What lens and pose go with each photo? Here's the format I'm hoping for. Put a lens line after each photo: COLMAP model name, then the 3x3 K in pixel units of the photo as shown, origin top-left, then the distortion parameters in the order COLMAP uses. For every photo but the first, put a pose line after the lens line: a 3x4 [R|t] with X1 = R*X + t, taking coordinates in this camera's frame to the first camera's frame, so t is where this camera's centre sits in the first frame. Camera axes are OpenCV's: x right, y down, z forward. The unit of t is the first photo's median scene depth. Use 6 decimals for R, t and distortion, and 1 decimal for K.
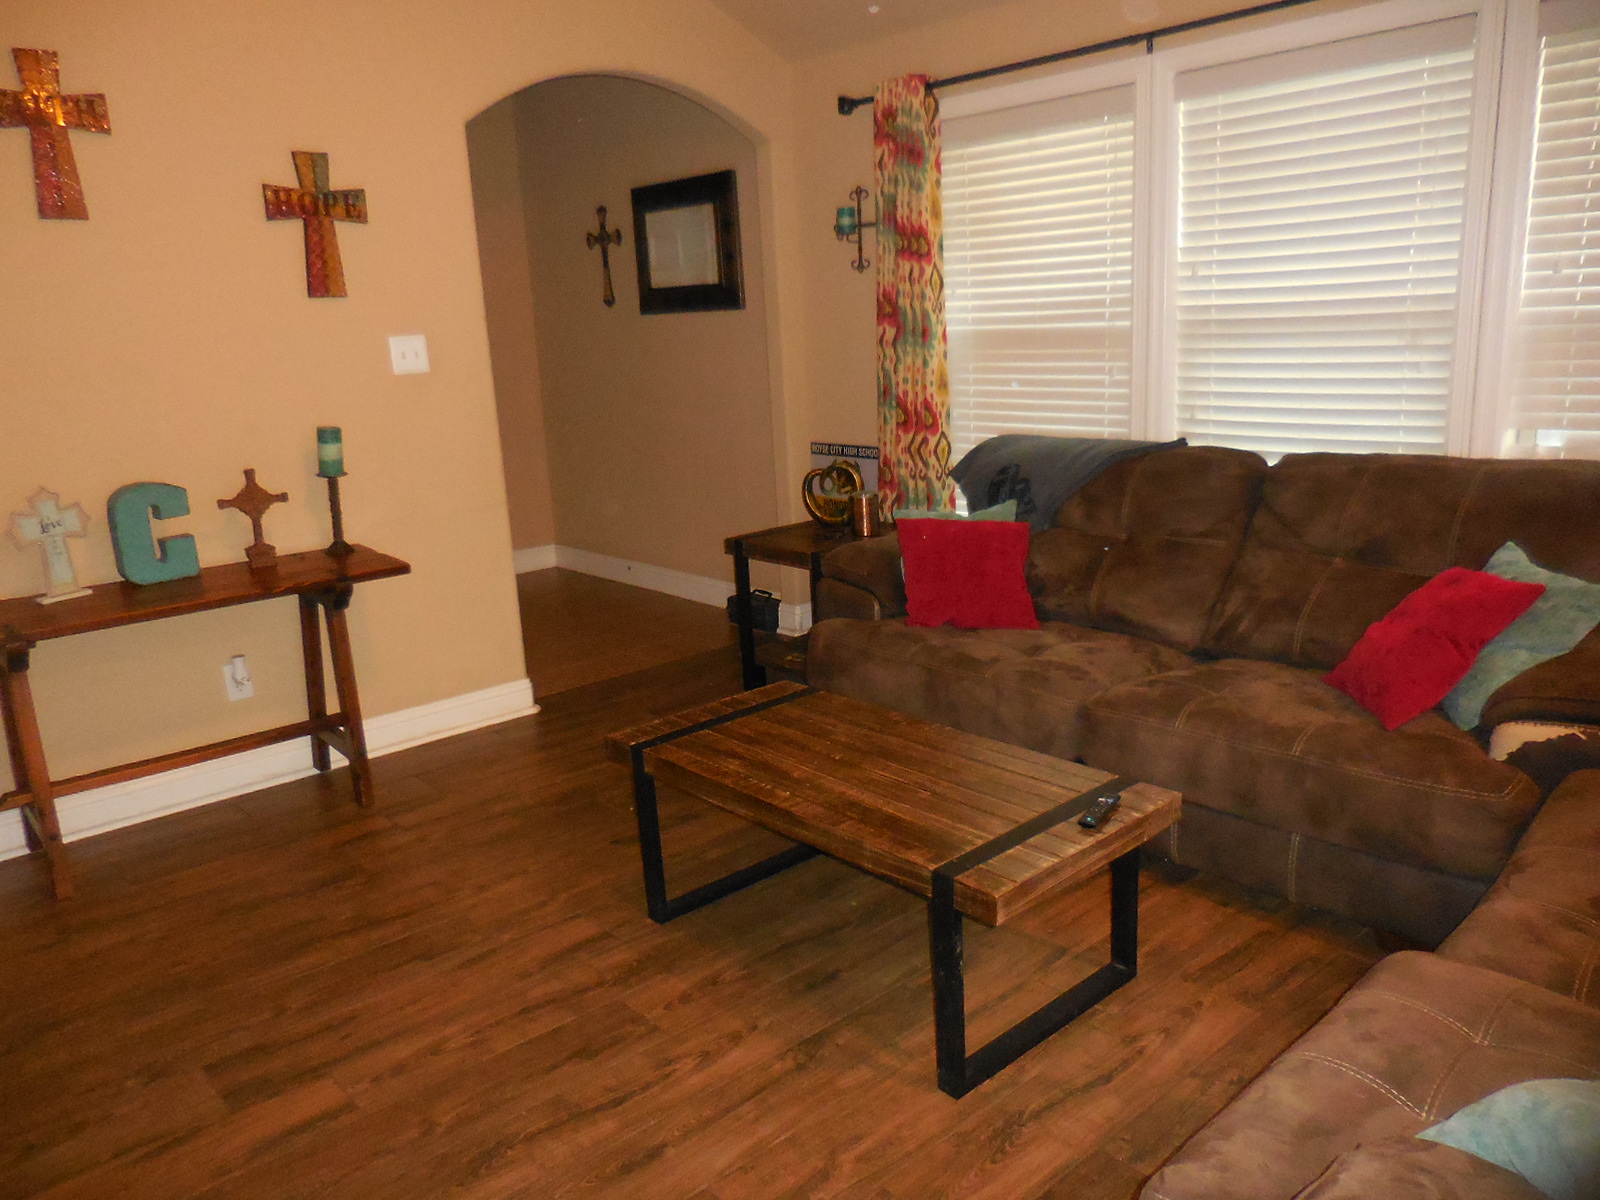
lens RADIAL K [[1184.3, 0, 801.2], [0, 1184.3, 604.0], [0, 0, 1]] dist [0.002516, -0.001535]
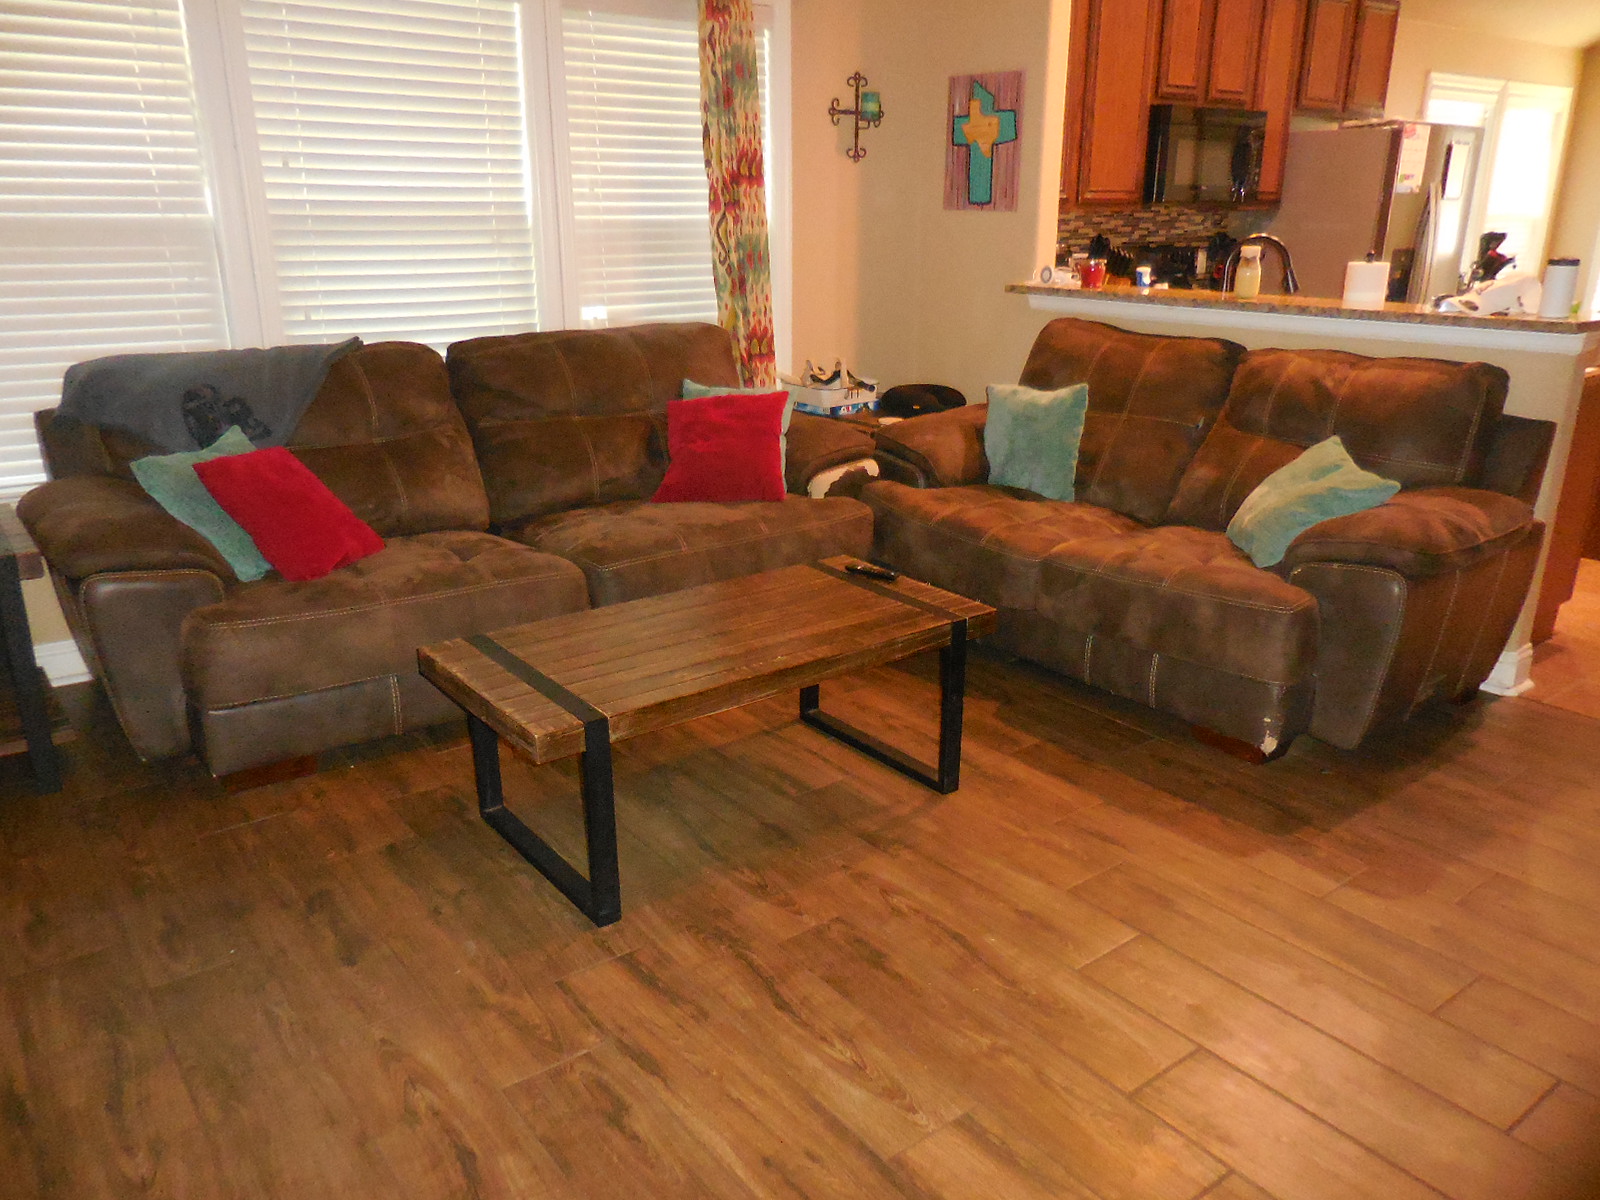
lens RADIAL K [[1184.3, 0, 802.4], [0, 1184.3, 598.0], [0, 0, 1]] dist [0.002516, -0.001535]
pose [[0.075912, -0.258352, 0.963064, -0.773374], [0.228278, 0.944701, 0.235432, -0.097544], [-0.970632, 0.201974, 0.130690, 0.661395]]
